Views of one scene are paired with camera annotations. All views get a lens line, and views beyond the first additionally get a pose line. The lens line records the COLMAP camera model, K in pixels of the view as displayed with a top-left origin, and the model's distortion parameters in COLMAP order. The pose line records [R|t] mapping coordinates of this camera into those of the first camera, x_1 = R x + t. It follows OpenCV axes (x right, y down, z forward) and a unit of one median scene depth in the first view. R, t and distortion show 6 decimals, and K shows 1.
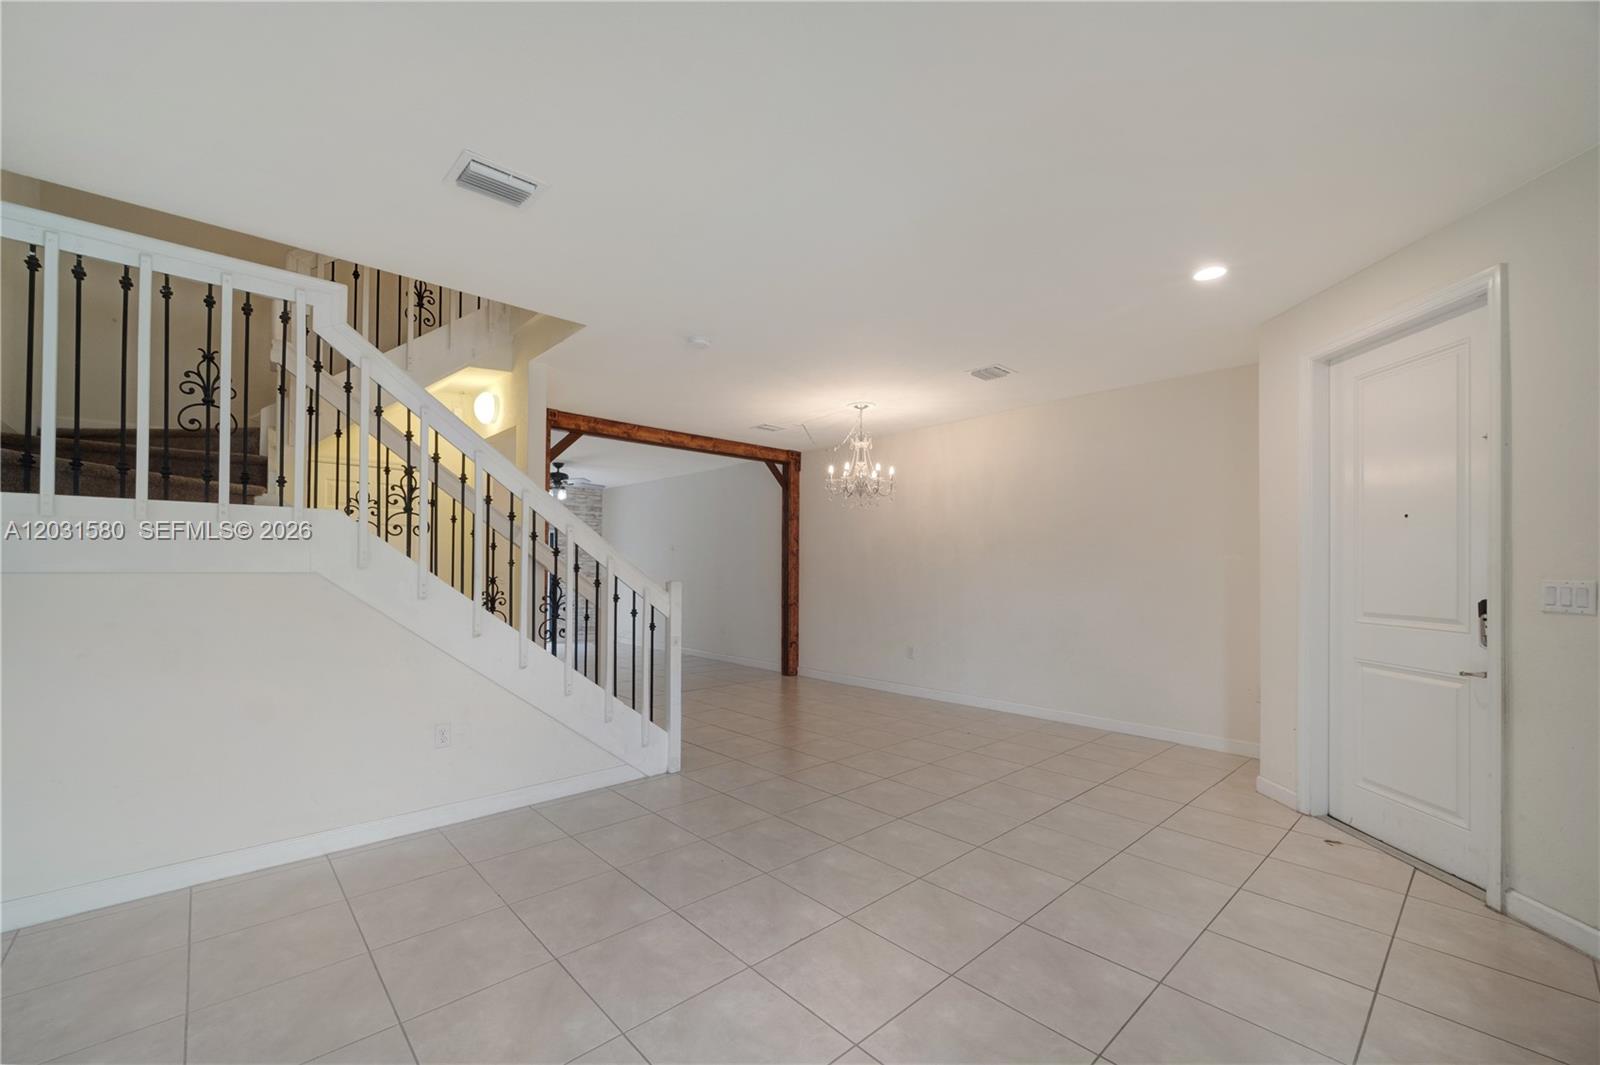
lens RADIAL K [[648.4, 0, 777.2], [0, 648.4, 564.4], [0, 0, 1]] dist [-0.001652, -0.000178]
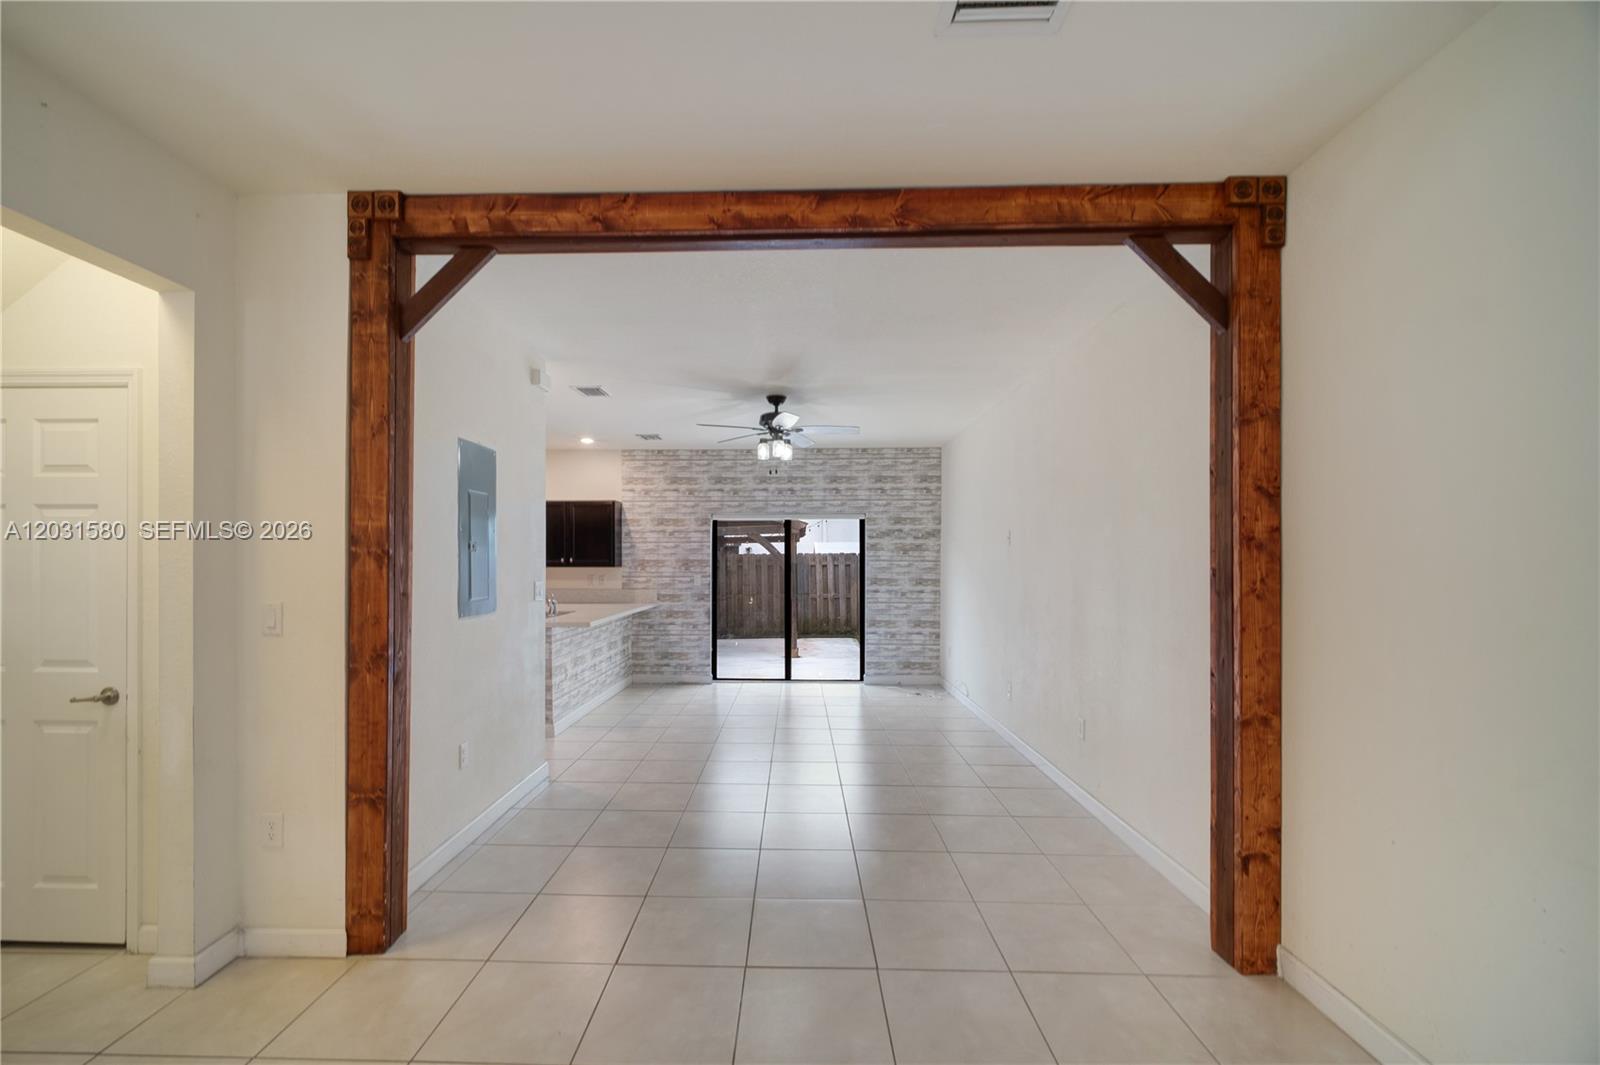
lens RADIAL K [[648.4, 0, 777.2], [0, 648.4, 564.4], [0, 0, 1]] dist [-0.001652, -0.000178]
pose [[0.726957, -0.003011, -0.686676, 0.069497], [0.010195, 0.999927, 0.006409, -0.011475], [0.686607, -0.011660, 0.726935, 0.666276]]
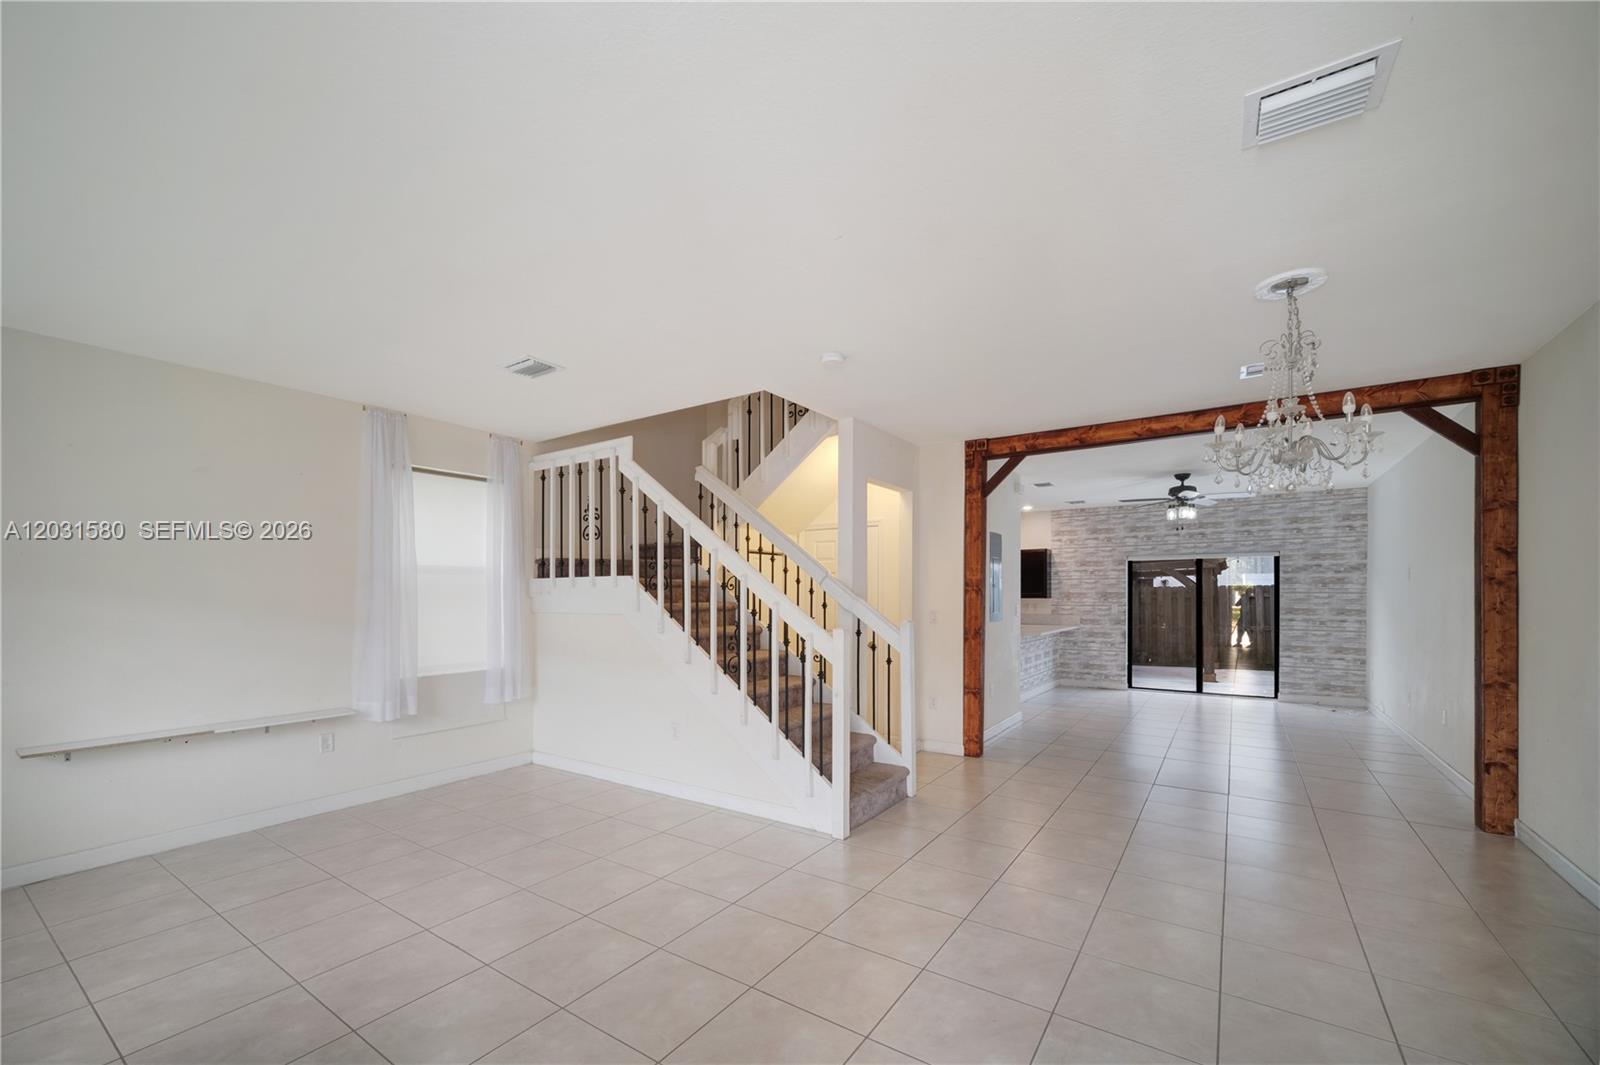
lens RADIAL K [[653.0, 0, 779.9], [0, 653.0, 593.9], [0, 0, 1]] dist [-0.001130, -0.000287]
pose [[0.232077, -0.007982, -0.972665, 0.381996], [0.010419, 0.999929, -0.005719, -0.009975], [0.972642, -0.008807, 0.232144, 0.377352]]
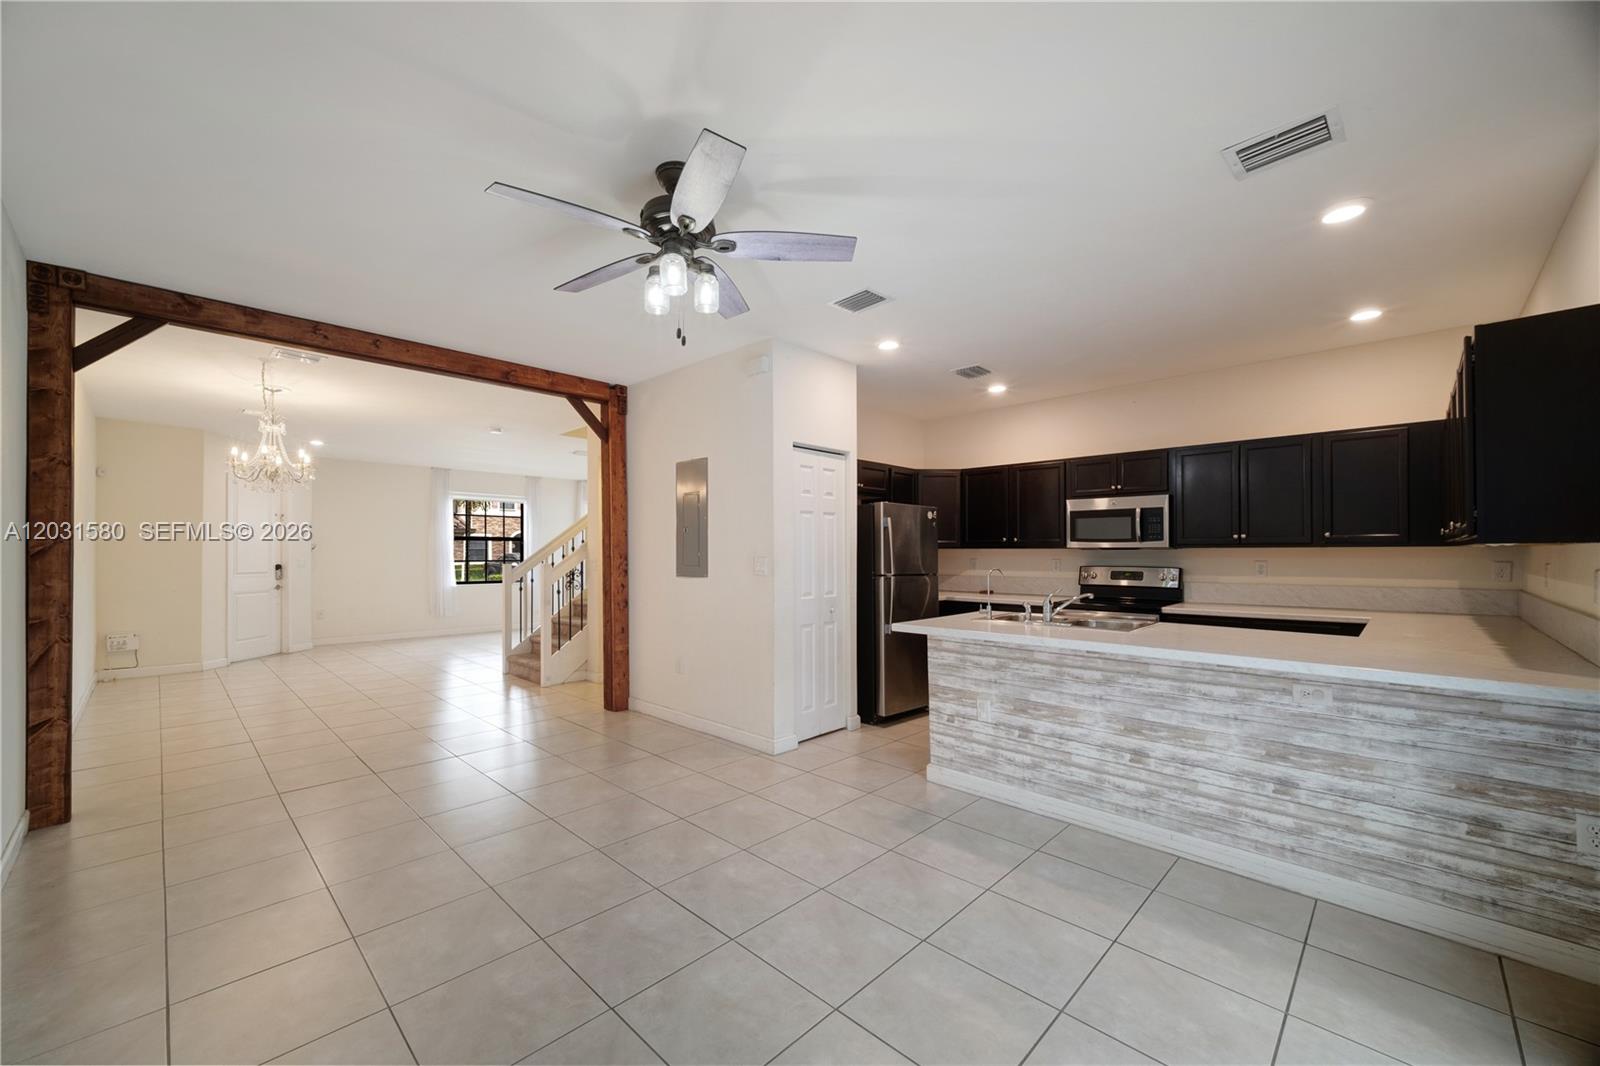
lens RADIAL K [[620.8, 0, 779.5], [0, 620.8, 549.3], [0, 0, 1]] dist [-0.001239, -0.000038]
pose [[-0.998299, -0.005278, -0.058058, -0.421020], [-0.004397, 0.999873, -0.015299, 0.004743], [0.058132, -0.015018, -0.998196, 1.451086]]
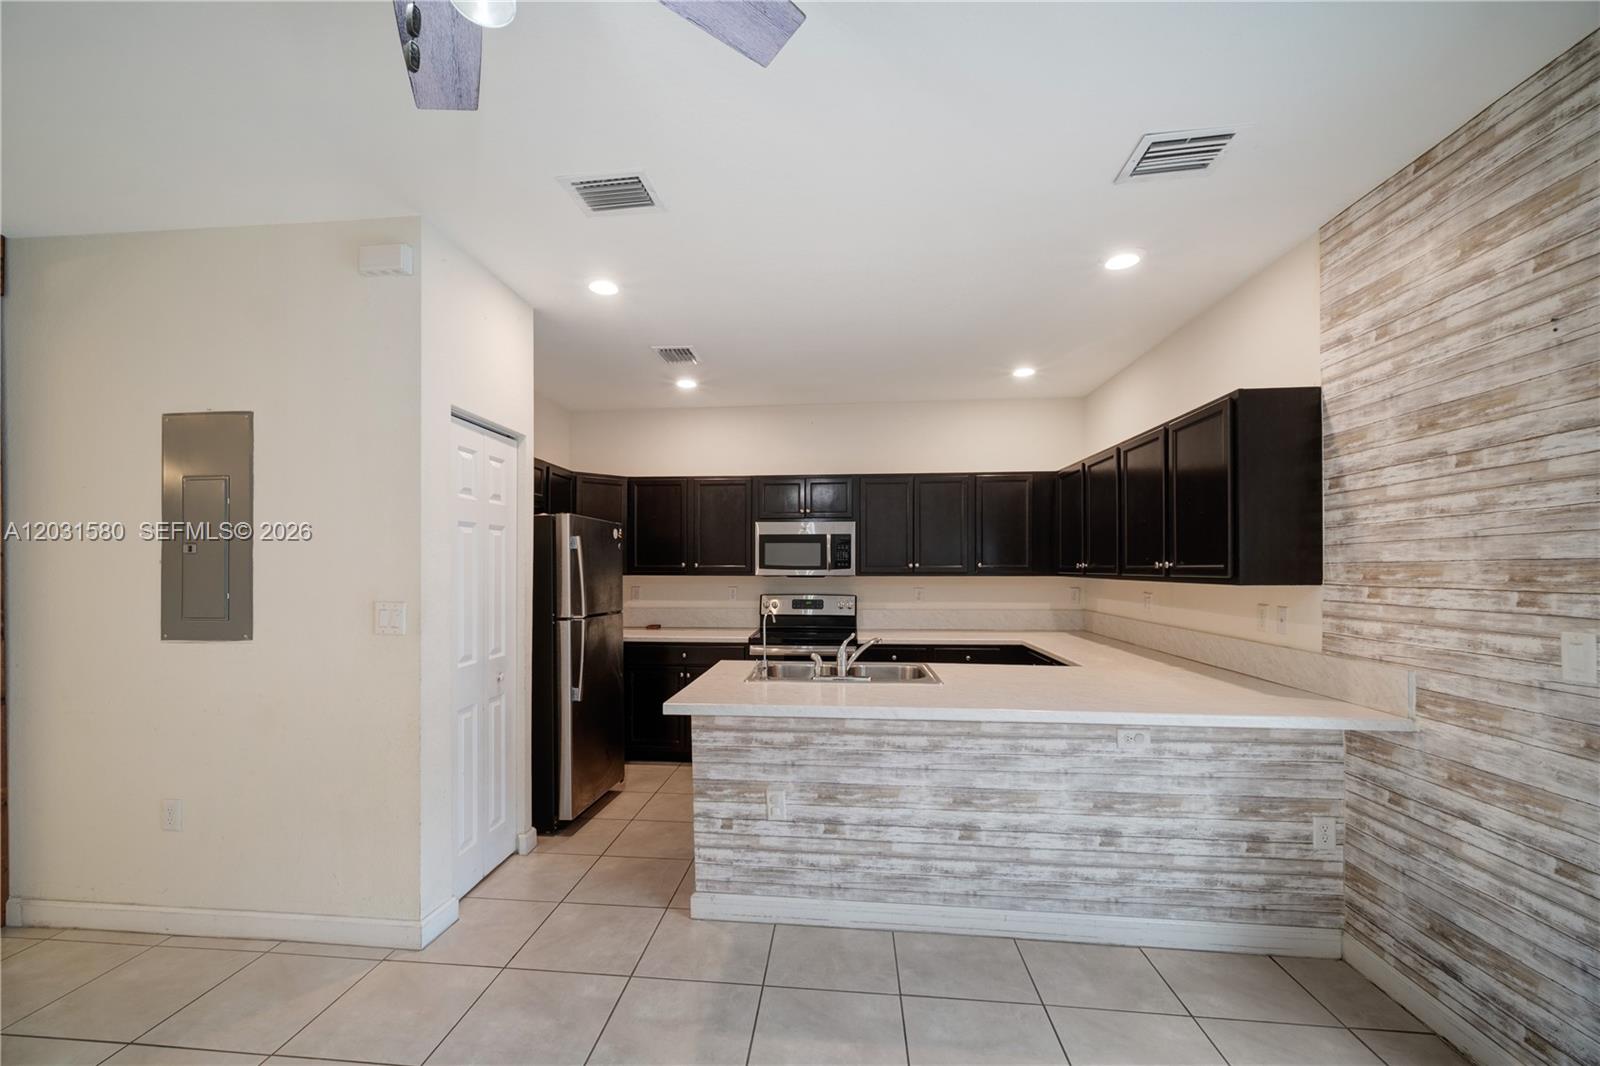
lens RADIAL K [[648.4, 0, 777.2], [0, 648.4, 564.9], [0, 0, 1]] dist [-0.001652, -0.000178]
pose [[-0.736934, -0.008320, -0.675913, -0.361697], [0.002451, 0.999885, -0.014981, -0.009229], [0.675960, -0.012696, -0.736829, 1.273674]]
